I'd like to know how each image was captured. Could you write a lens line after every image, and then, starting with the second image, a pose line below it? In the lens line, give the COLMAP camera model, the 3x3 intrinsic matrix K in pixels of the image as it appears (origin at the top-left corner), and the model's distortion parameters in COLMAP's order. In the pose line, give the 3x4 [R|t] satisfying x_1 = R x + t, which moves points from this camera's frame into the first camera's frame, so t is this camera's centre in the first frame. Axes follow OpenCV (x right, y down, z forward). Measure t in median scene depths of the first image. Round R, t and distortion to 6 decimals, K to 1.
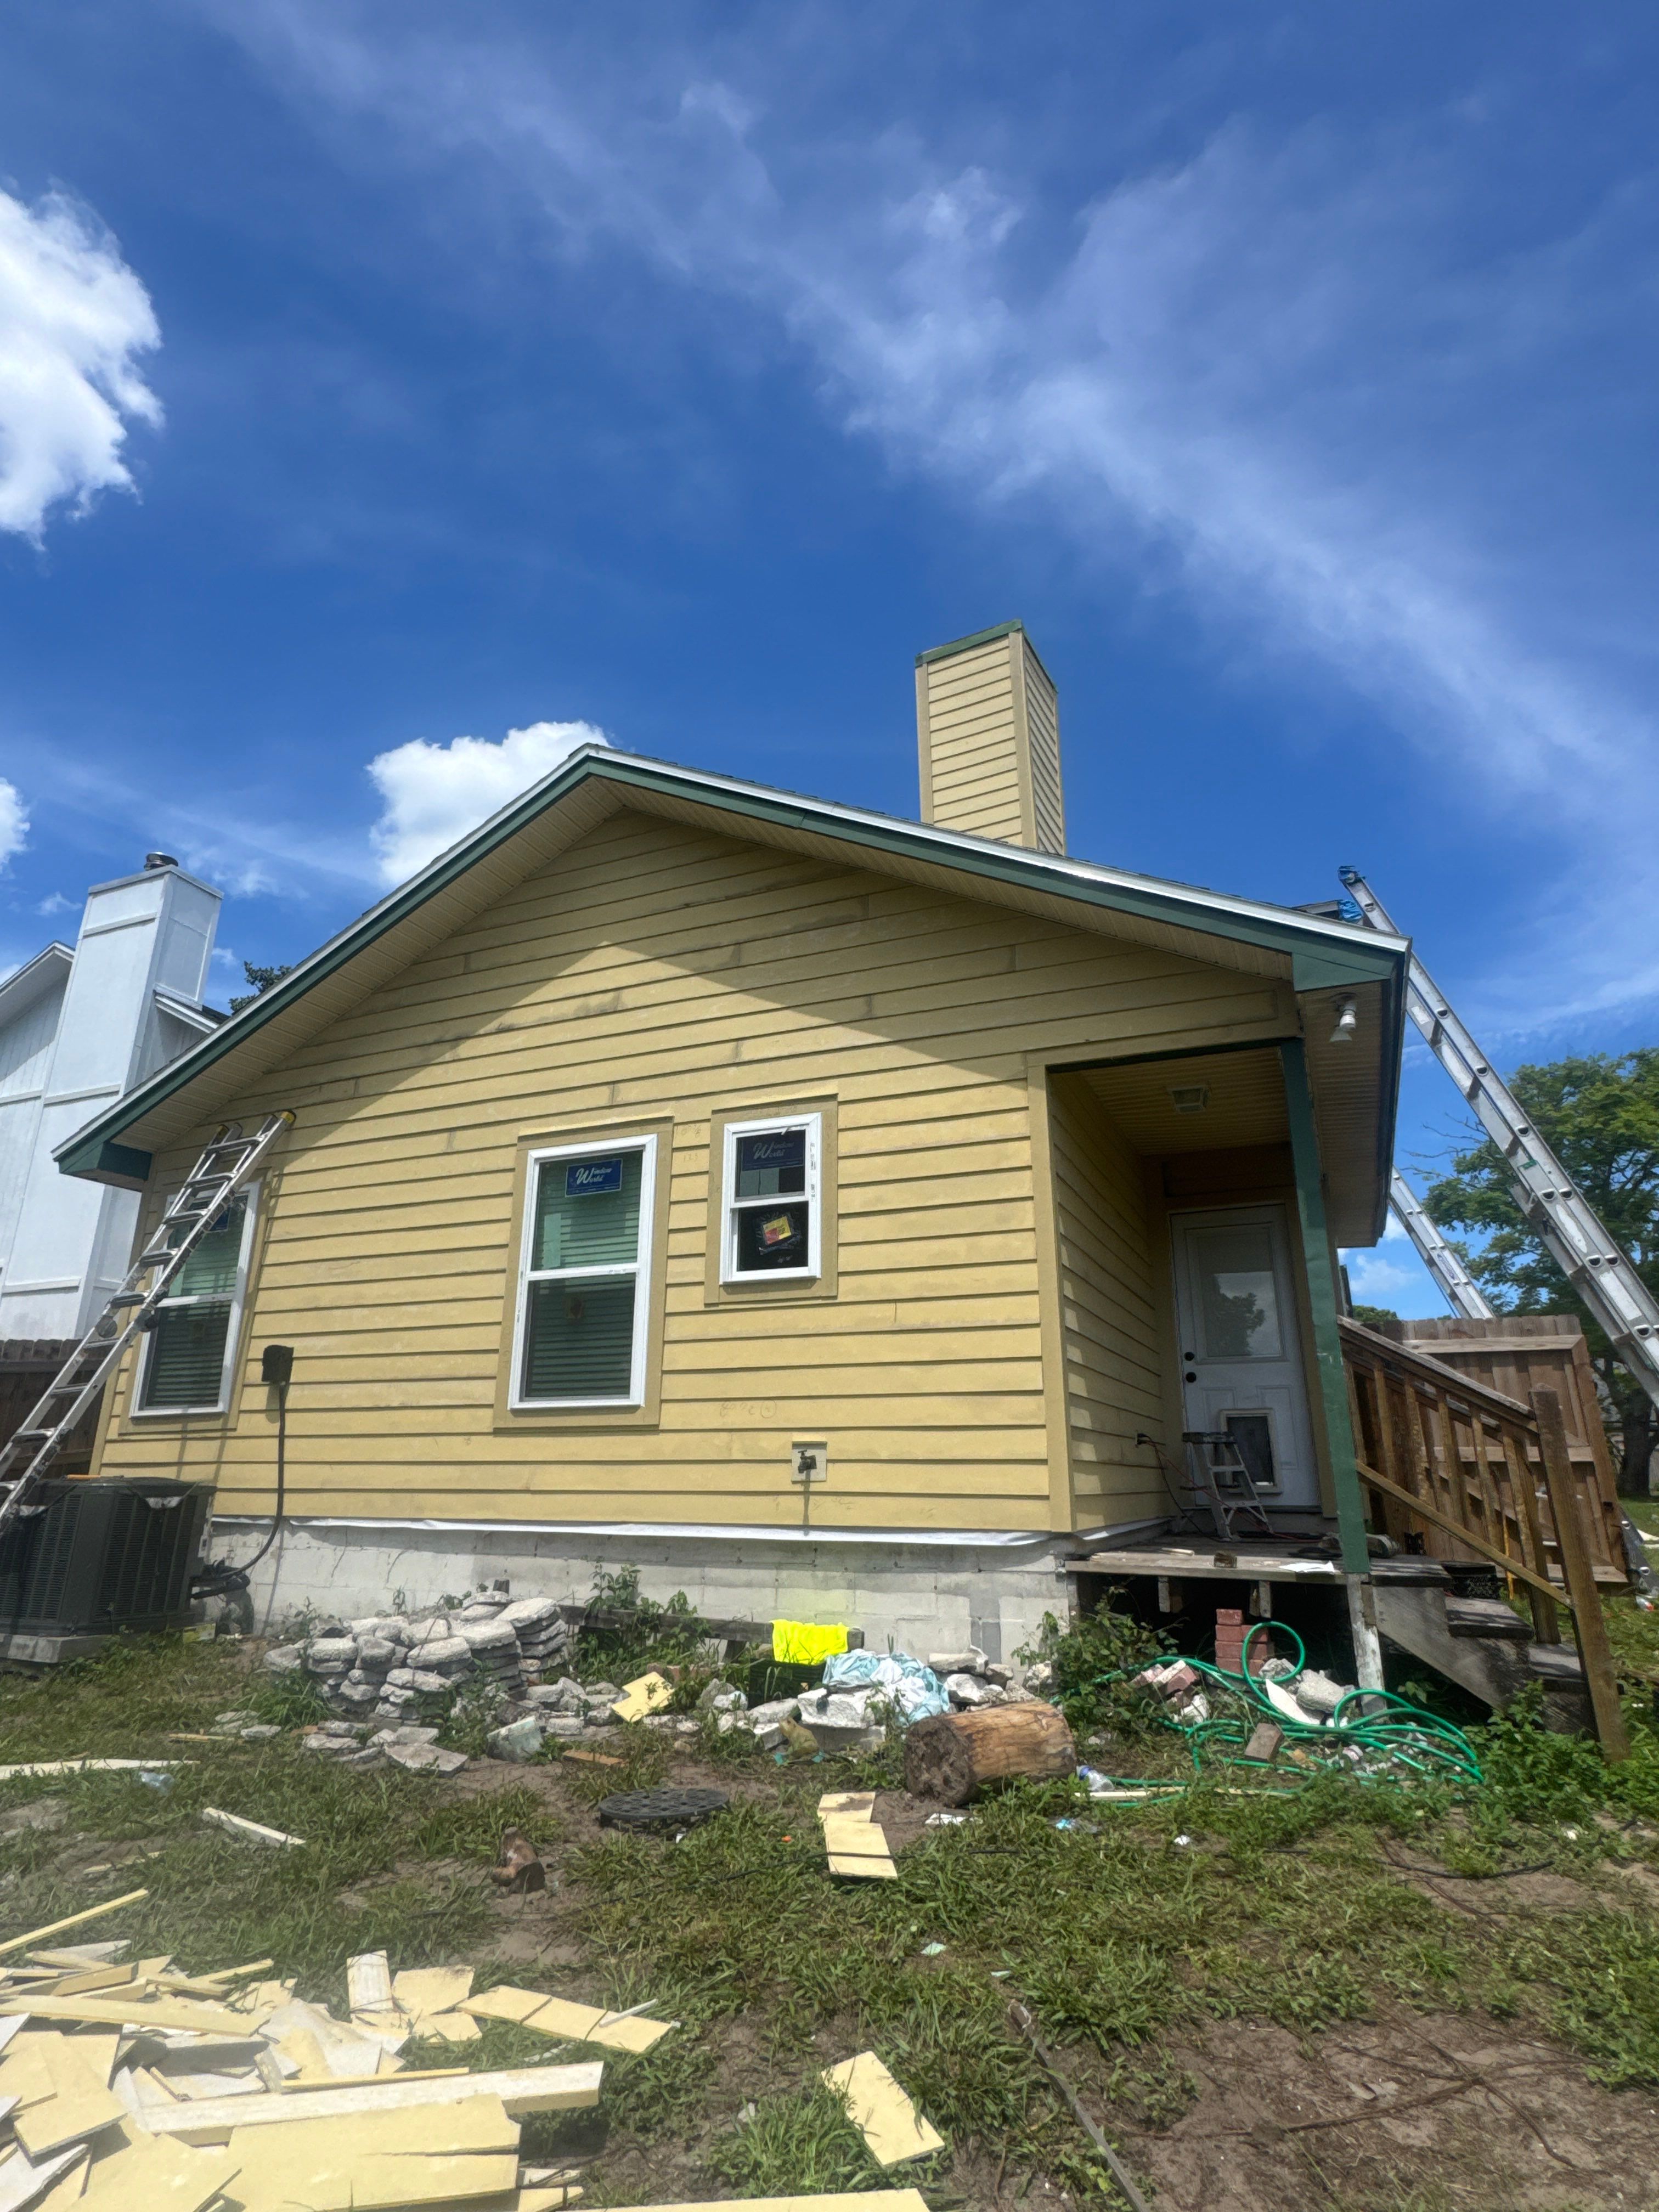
lens RADIAL K [[1166.1, 0, 829.5], [0, 1166.1, 1106.0], [0, 0, 1]] dist [0.000948, 0.001098]
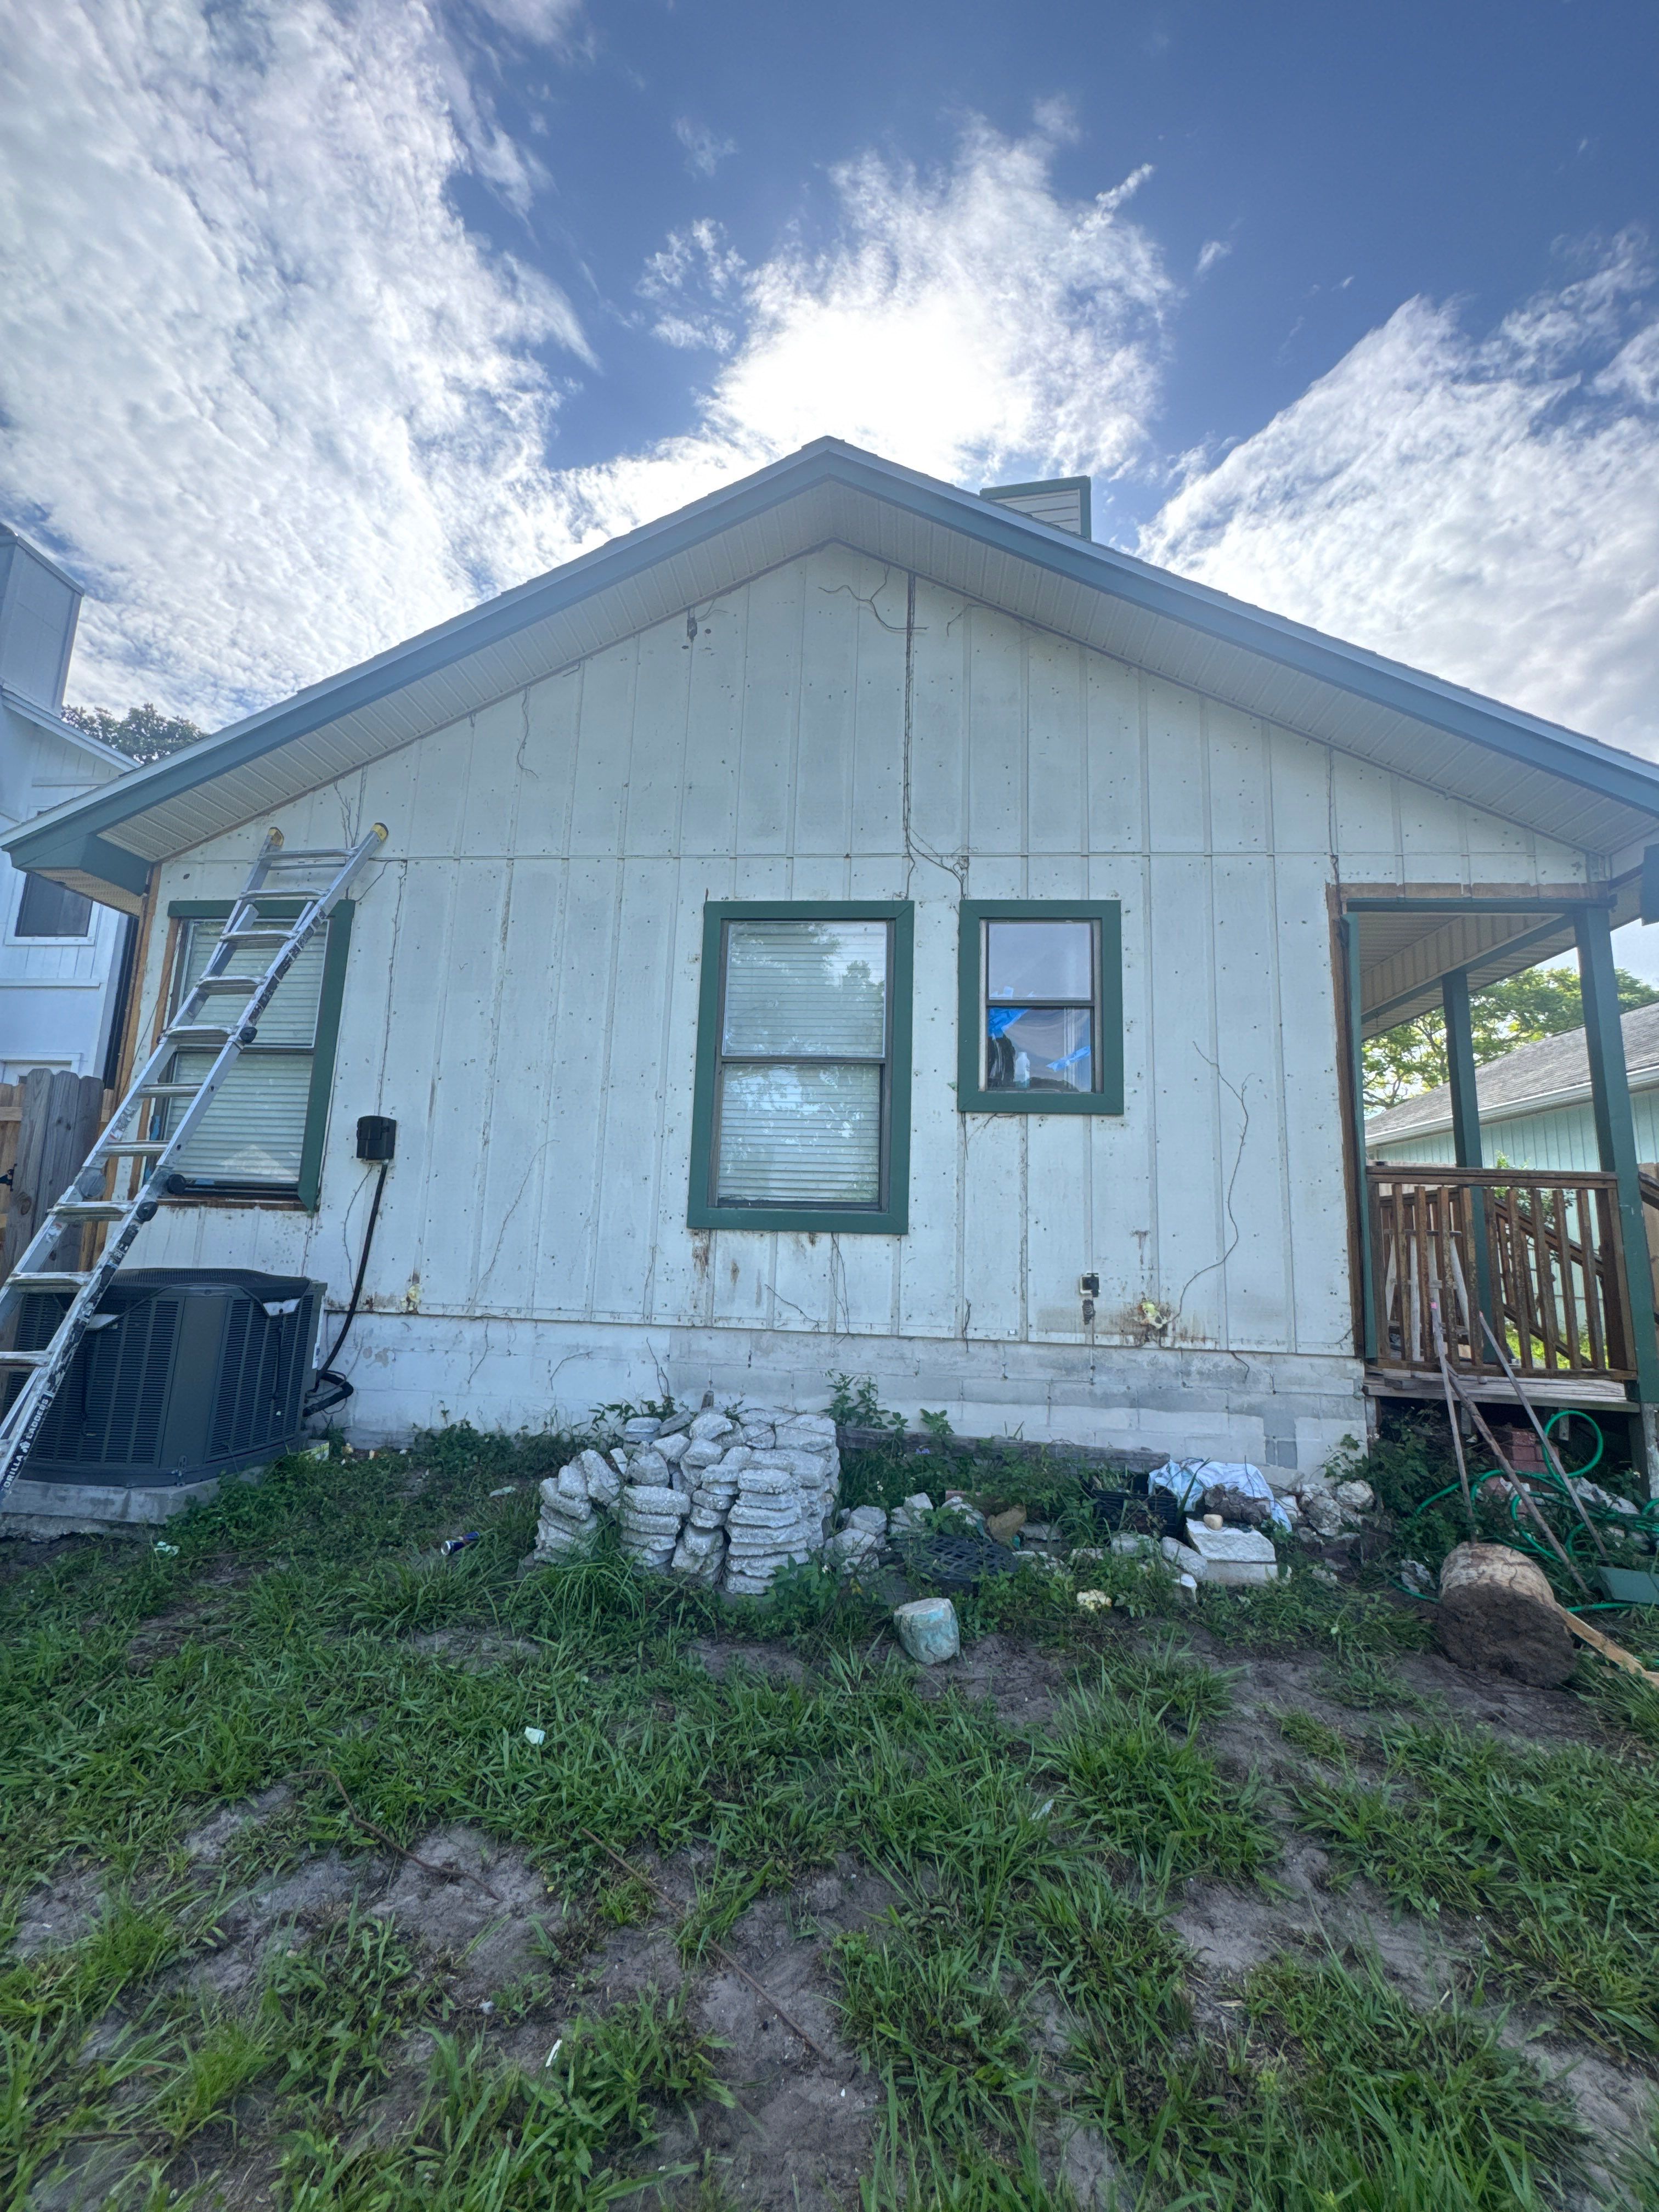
lens RADIAL K [[891.2, 0, 829.5], [0, 891.2, 1106.0], [0, 0, 1]] dist [-0.000801, 0.000028]
pose [[0.948818, 0.078772, 0.305841, -0.419234], [-0.128118, 0.981137, 0.144764, 0.076800], [-0.288669, -0.176538, 0.941012, 0.363509]]
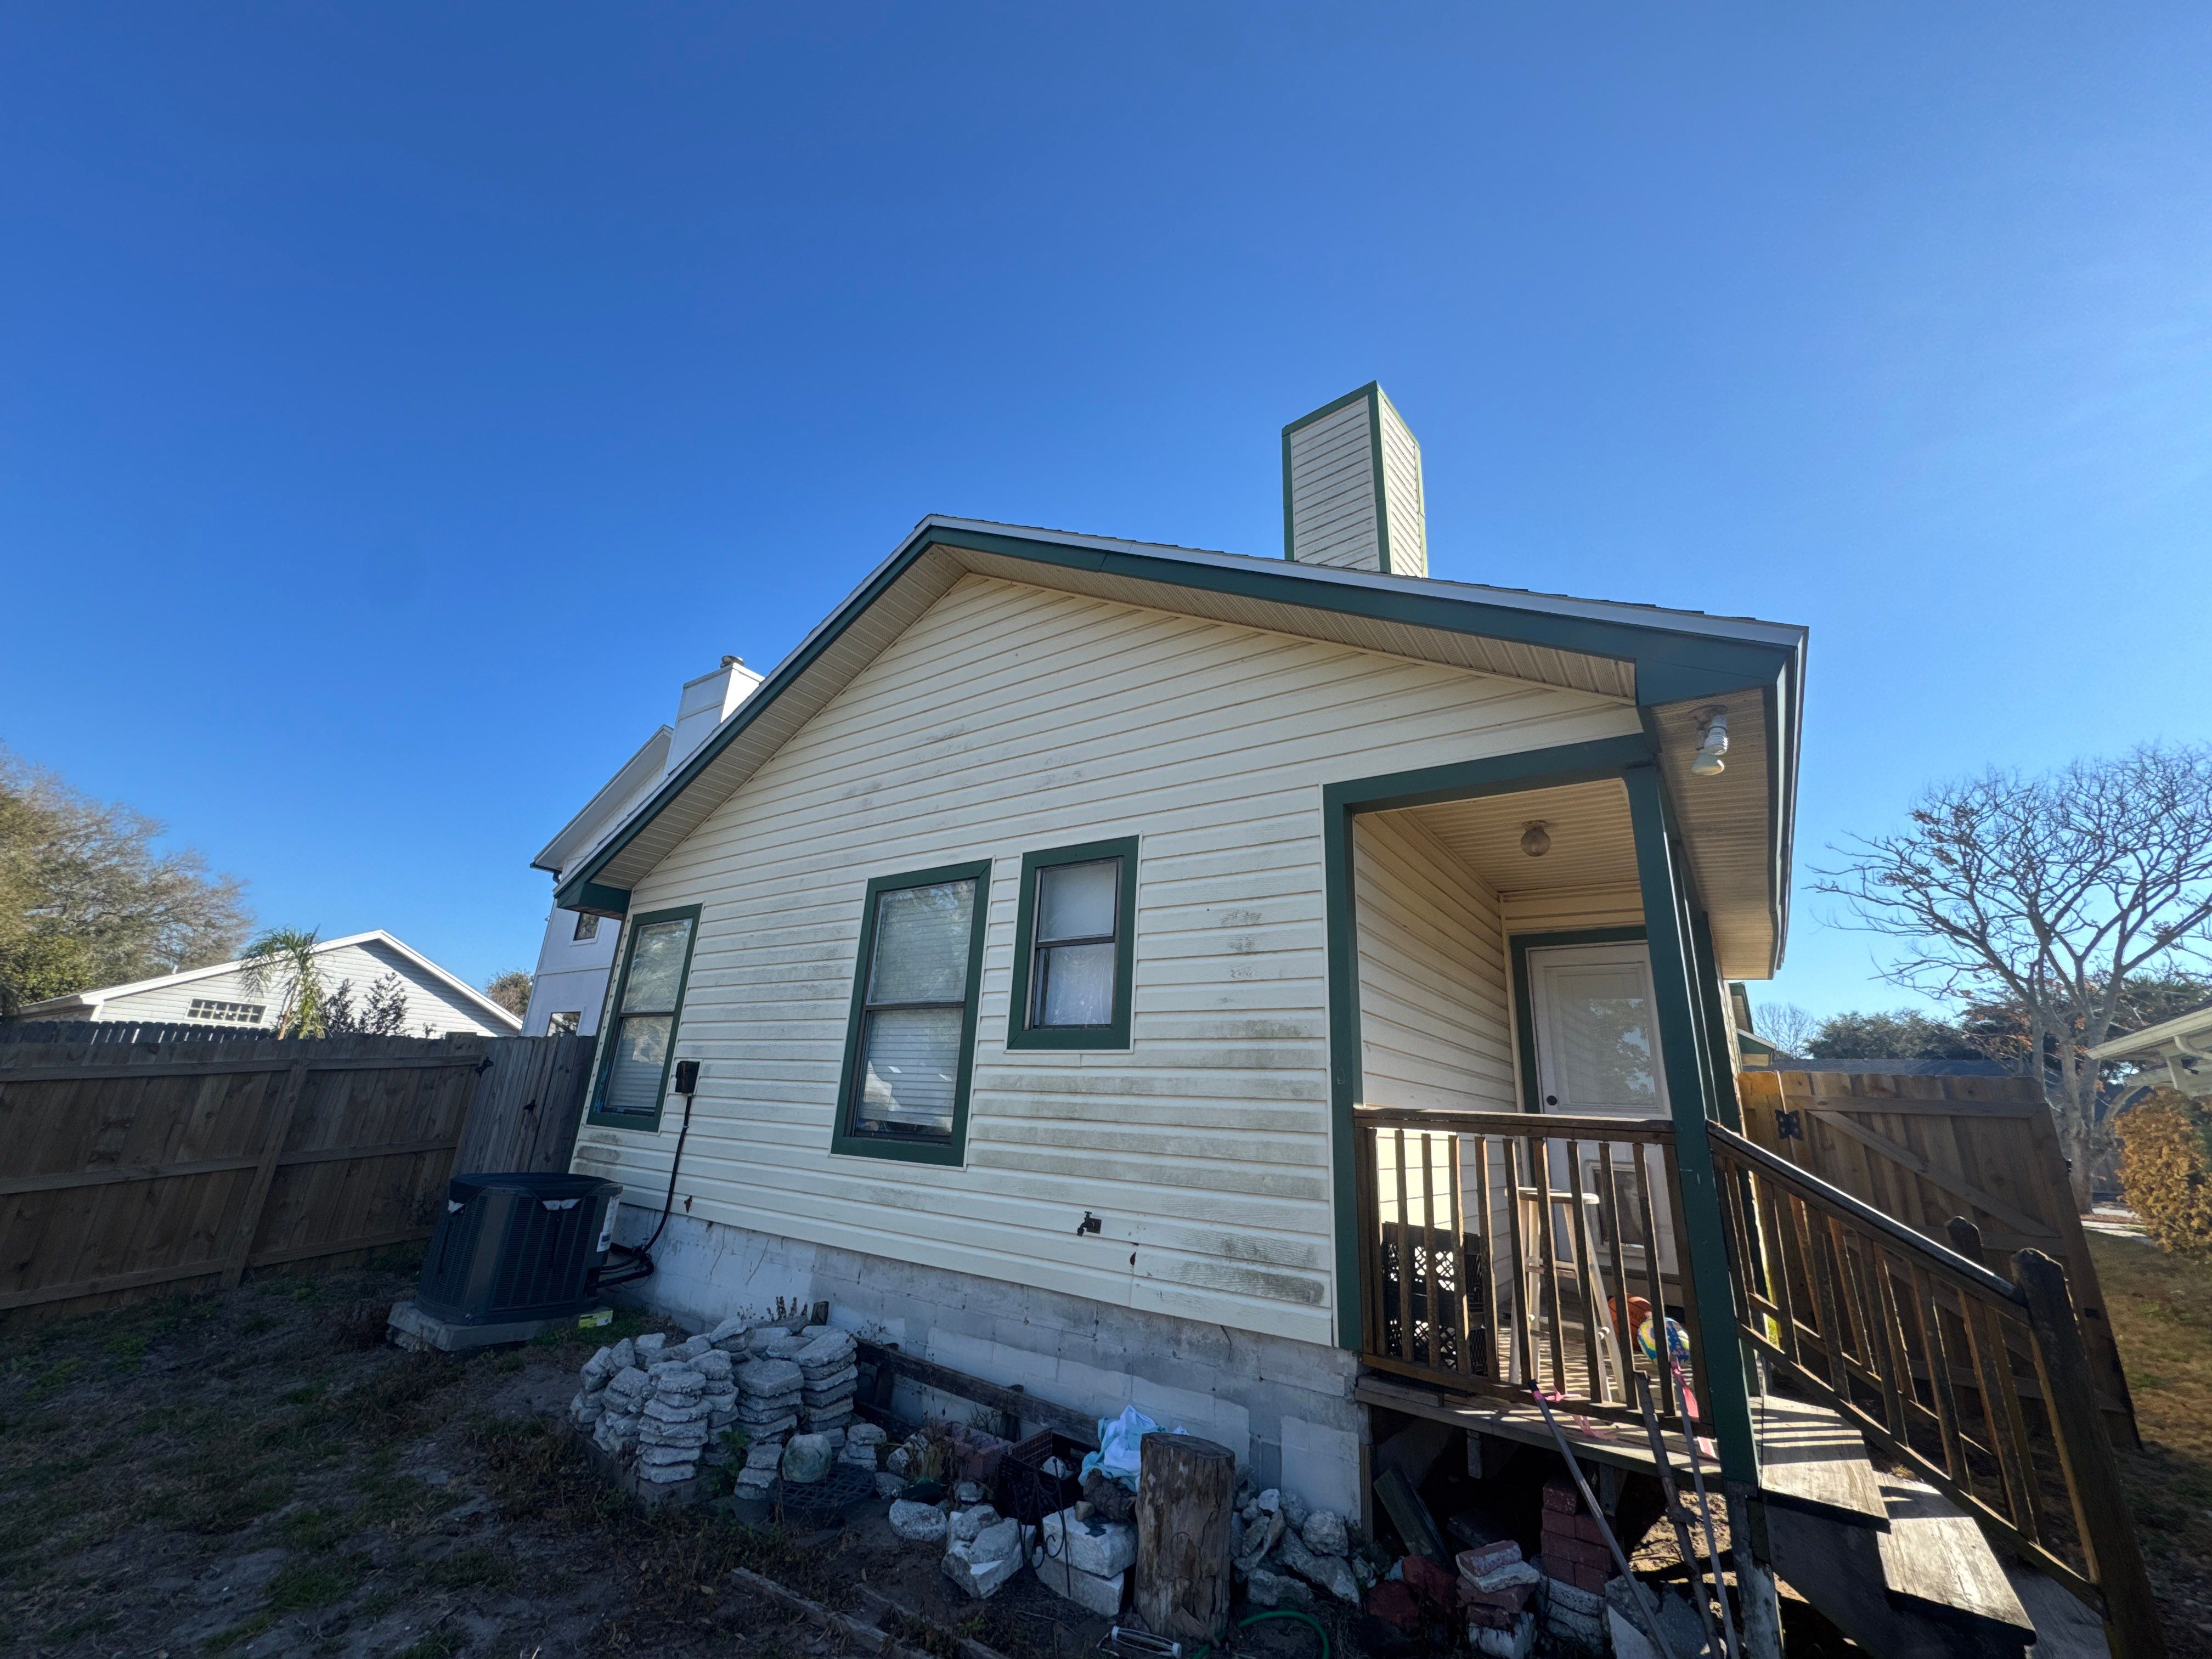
lens RADIAL K [[875.7, 0, 1106.0], [0, 875.7, 829.5], [0, 0, 1]] dist [0.000454, -0.000031]
pose [[0.976698, -0.015676, -0.214046, 0.139329], [0.015053, 0.999876, -0.004540, -0.014160], [0.214091, 0.001212, 0.976813, 0.279828]]
